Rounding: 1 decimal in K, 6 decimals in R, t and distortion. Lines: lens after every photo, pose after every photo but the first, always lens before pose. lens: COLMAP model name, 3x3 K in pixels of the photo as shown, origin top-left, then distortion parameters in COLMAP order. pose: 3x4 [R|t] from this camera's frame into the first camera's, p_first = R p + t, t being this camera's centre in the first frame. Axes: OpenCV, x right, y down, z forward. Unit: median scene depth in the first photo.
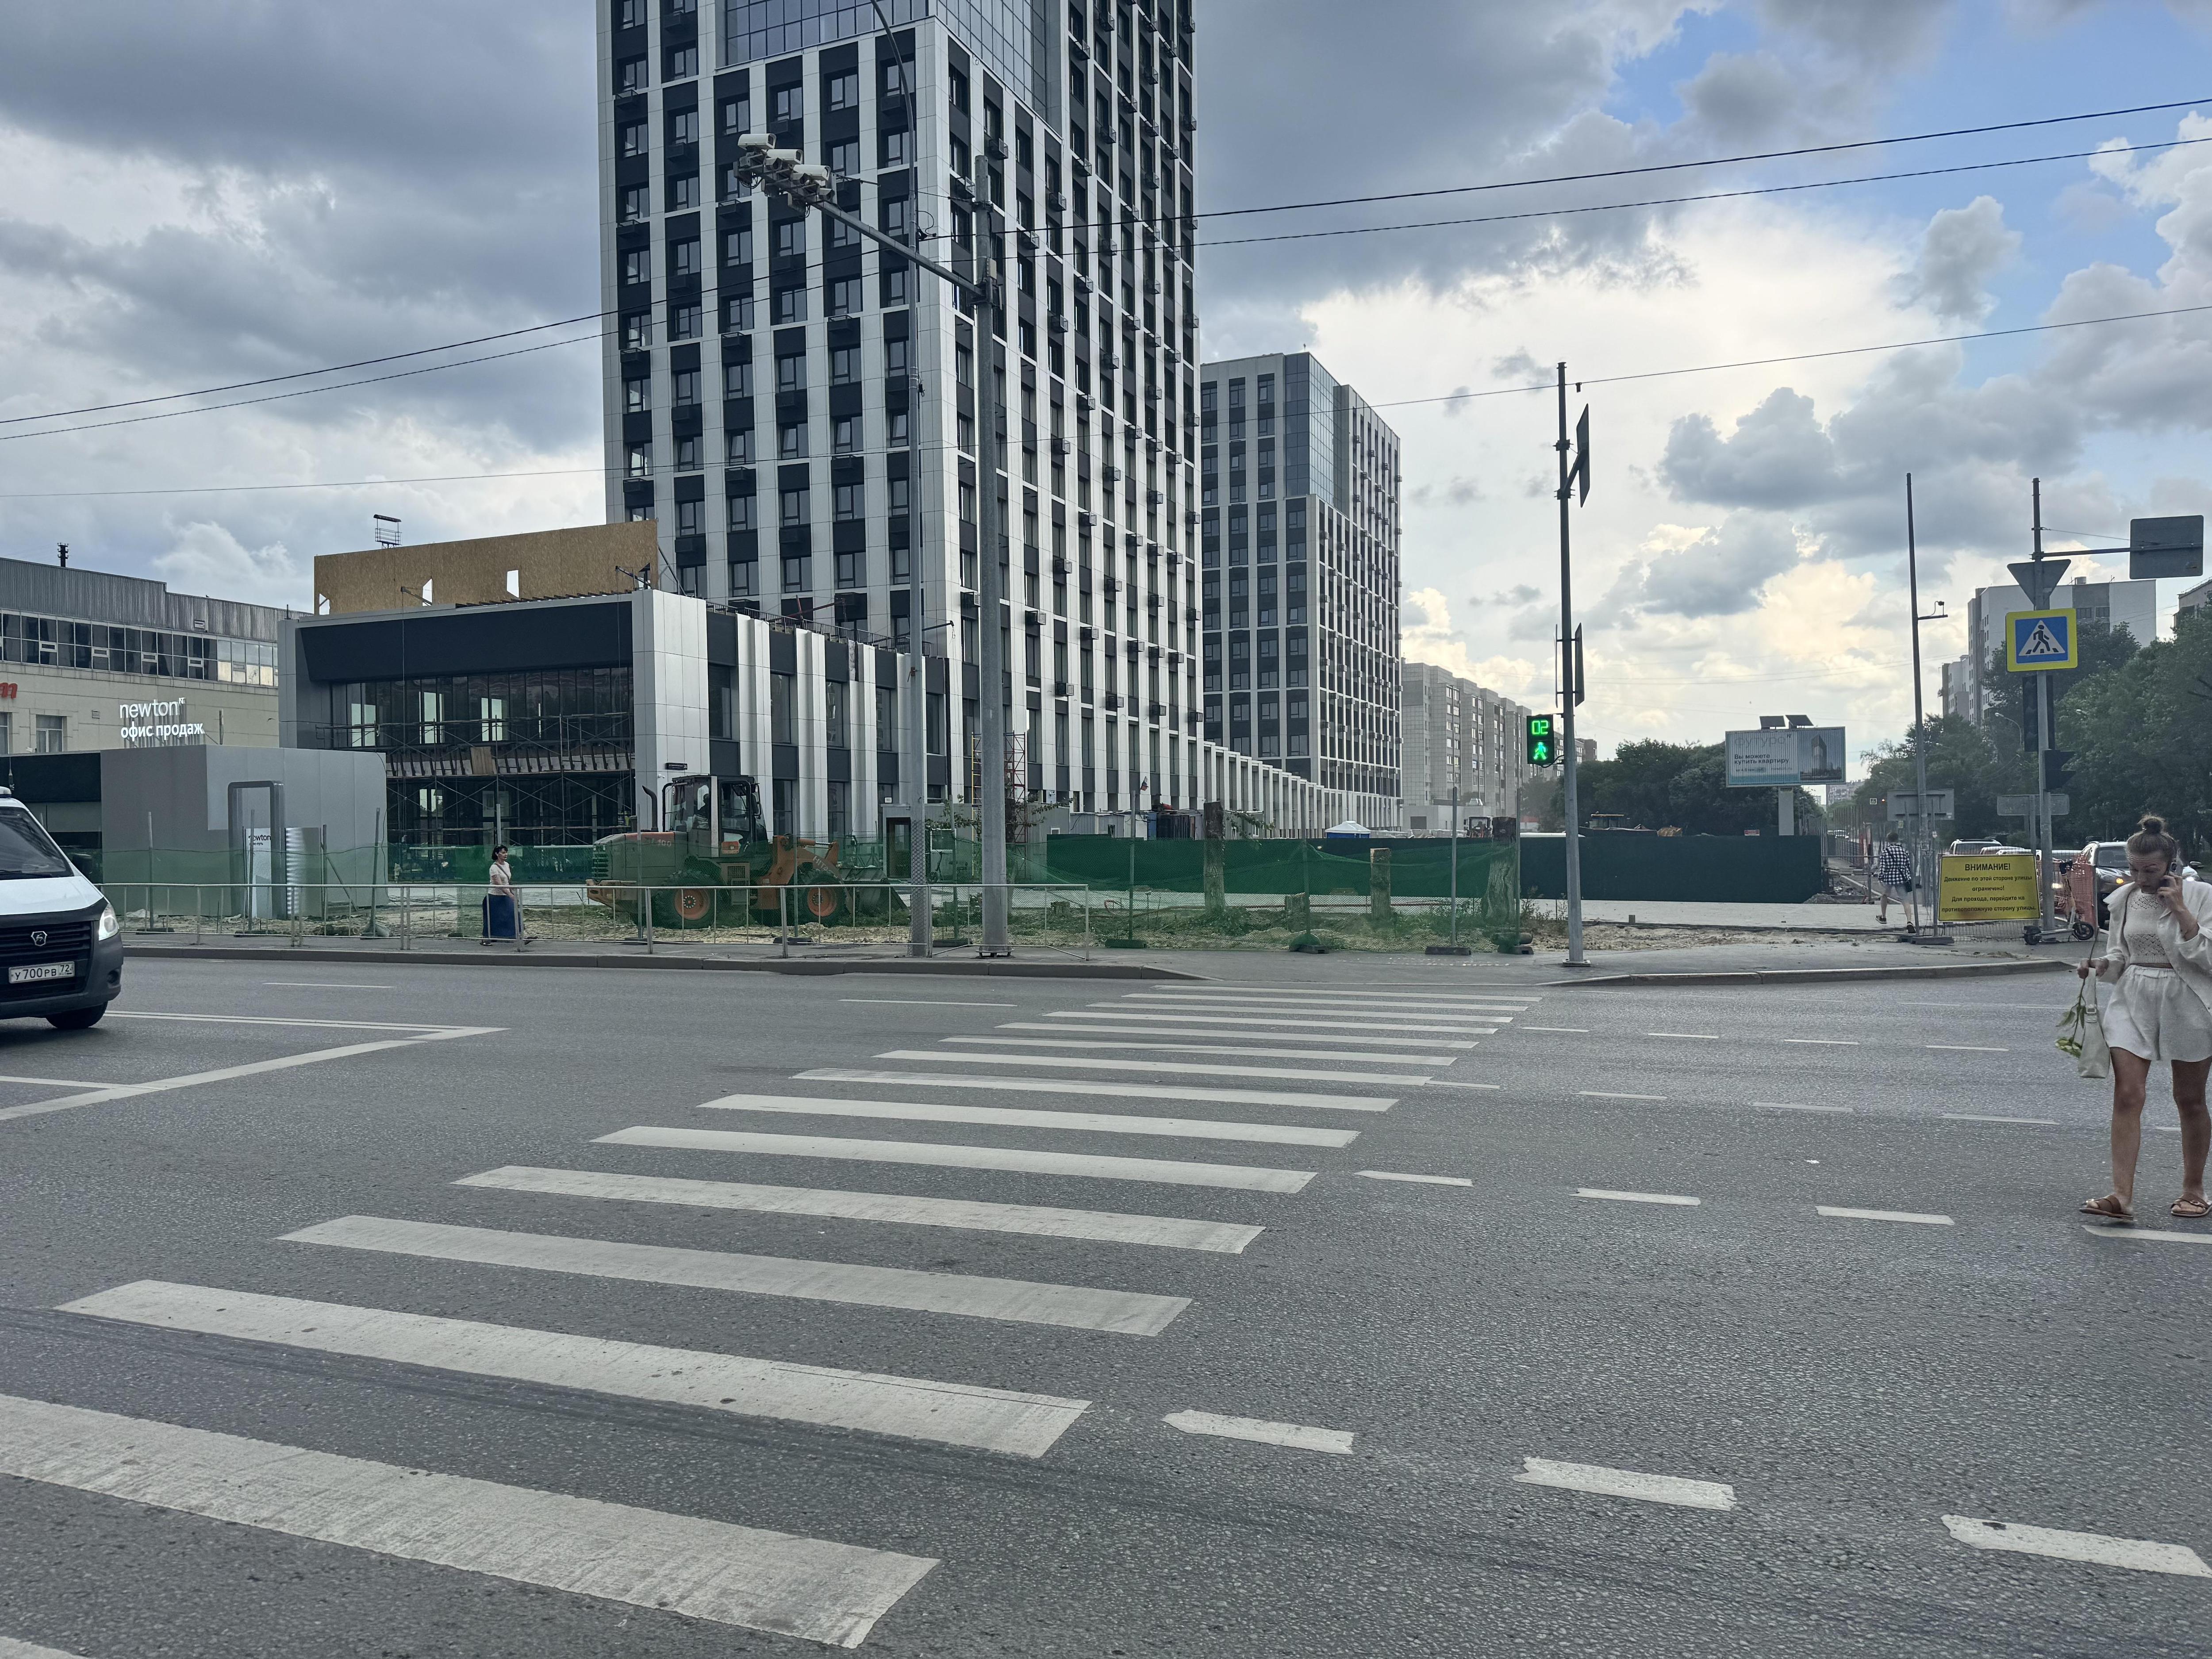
lens RADIAL K [[1538.8, 0, 1103.8], [0, 1538.8, 861.6], [0, 0, 1]] dist [-0.024149, -0.009724]
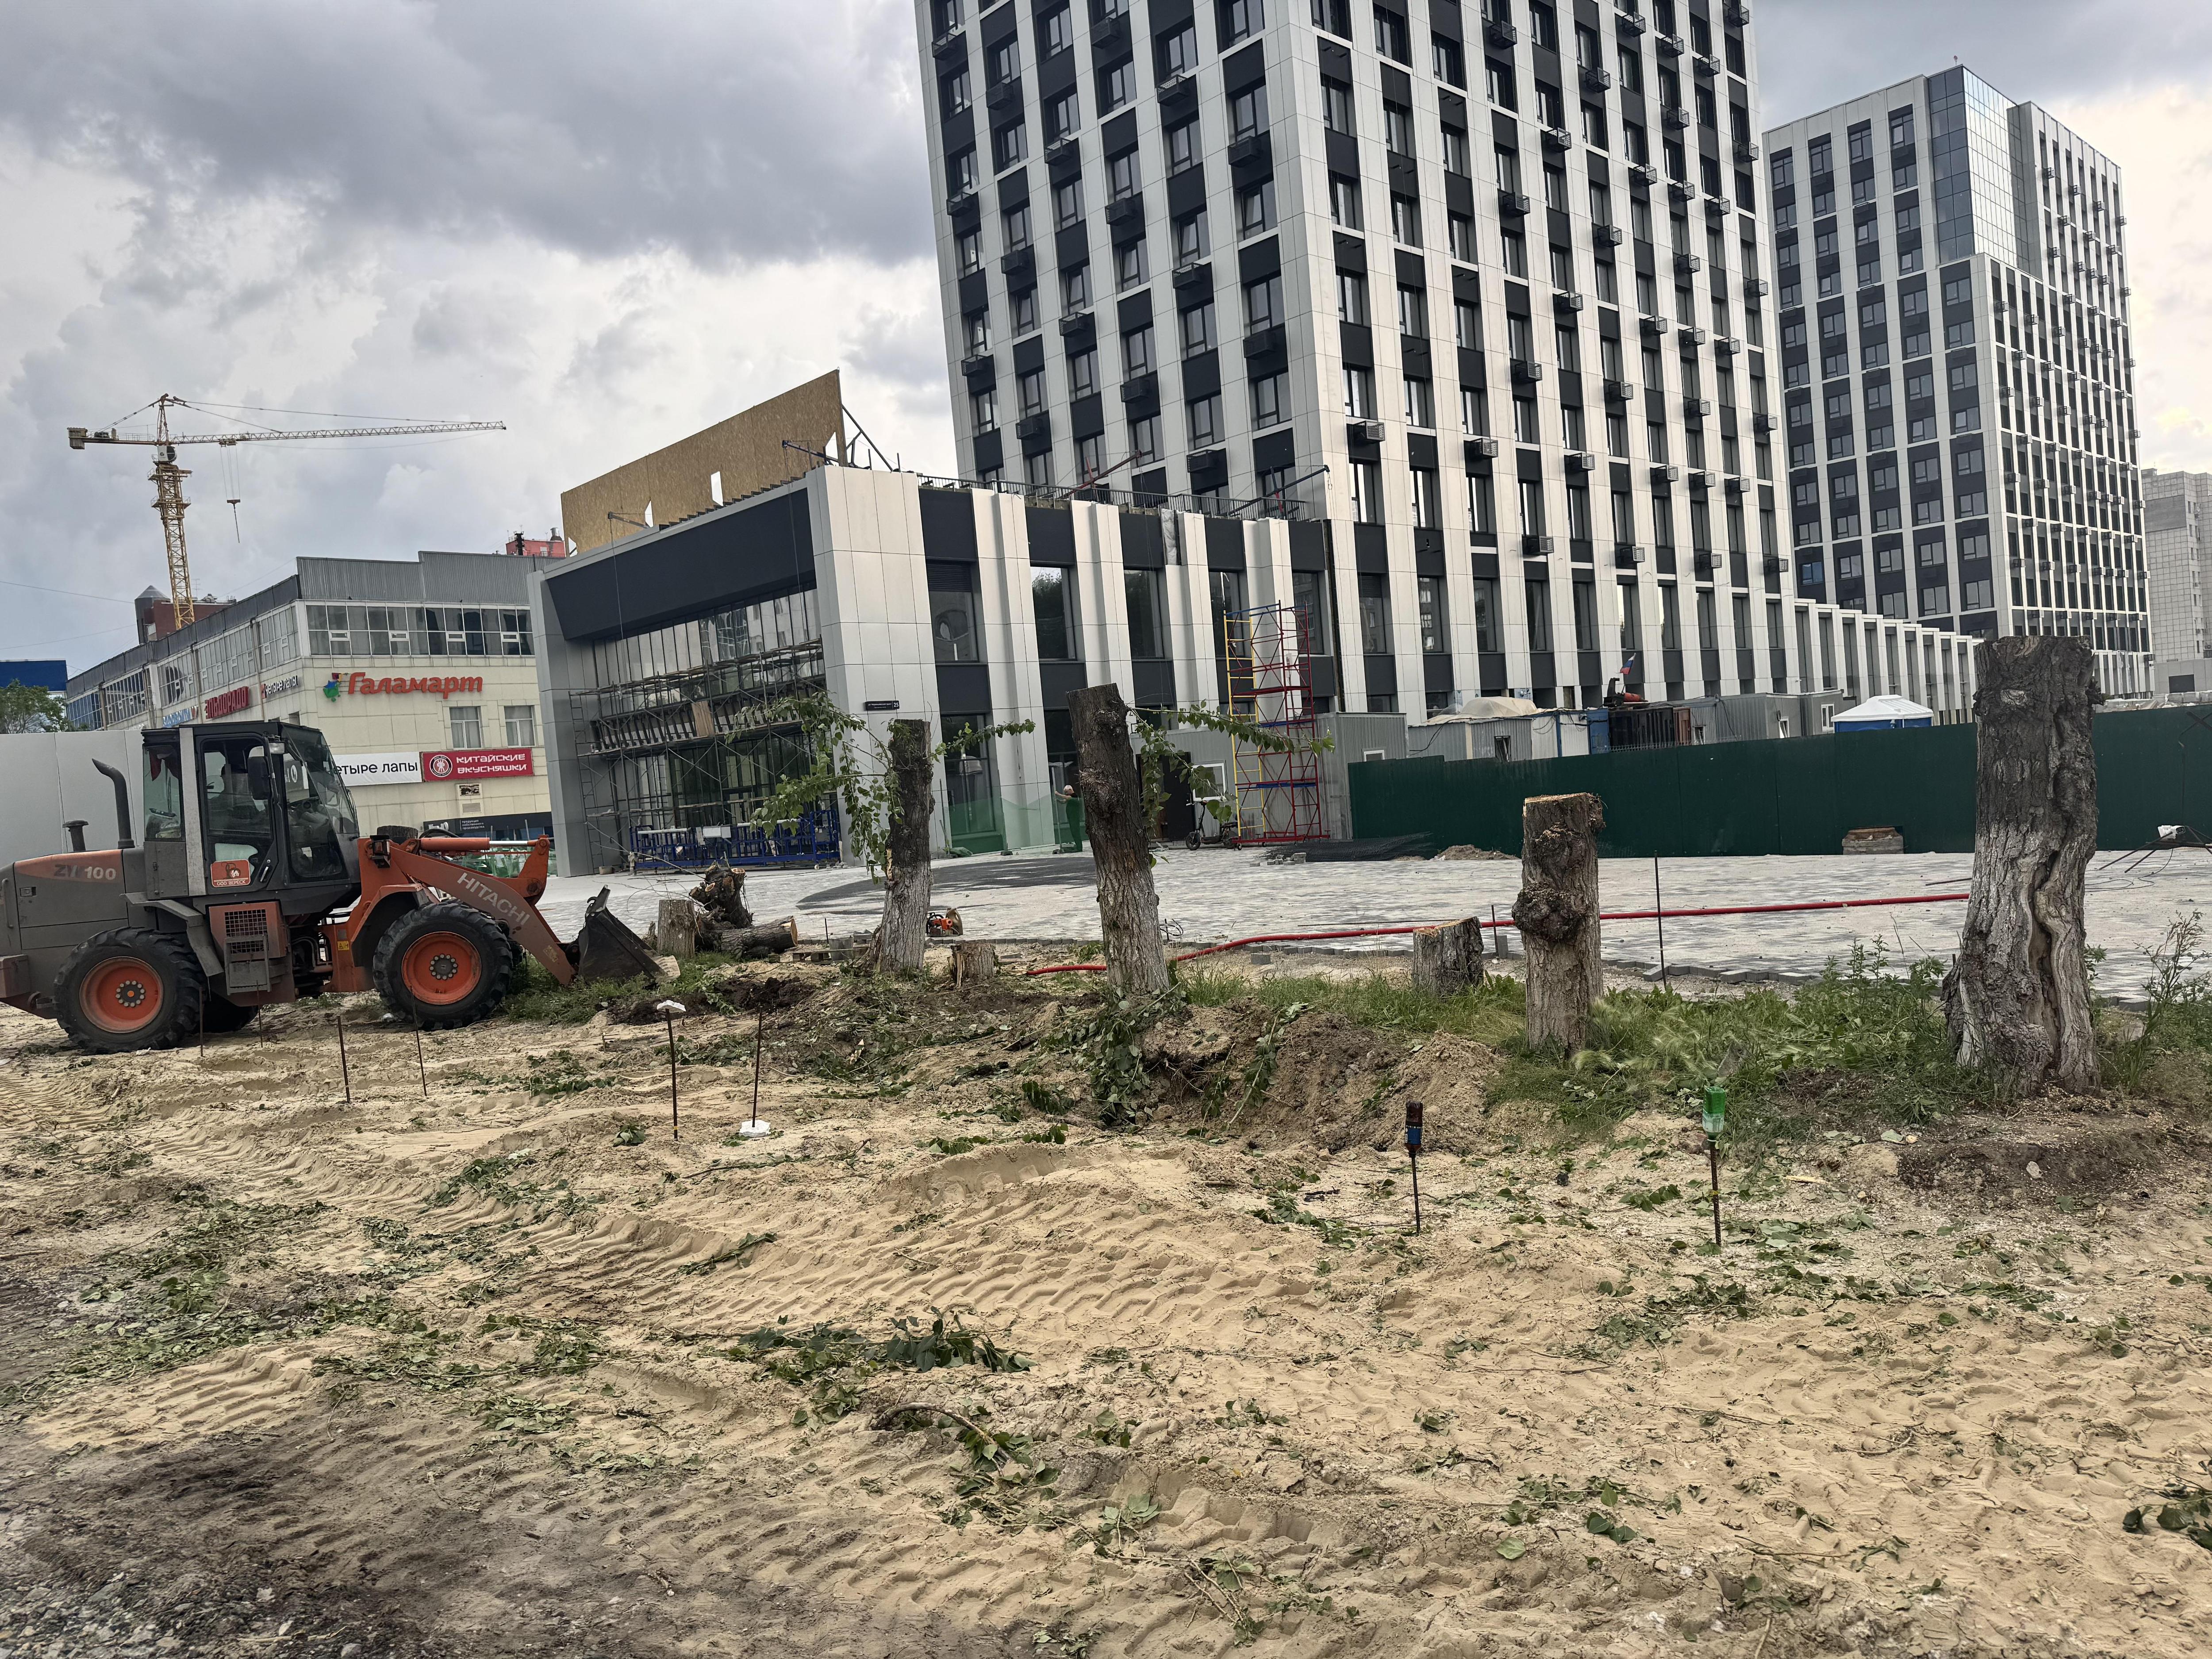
lens RADIAL K [[1538.8, 0, 1103.8], [0, 1538.8, 861.6], [0, 0, 1]] dist [-0.024149, -0.009724]
pose [[0.905643, -0.055200, -0.420434, 0.065005], [0.074900, 0.996725, 0.030475, -0.002228], [0.417375, -0.059090, 0.906811, 0.210097]]
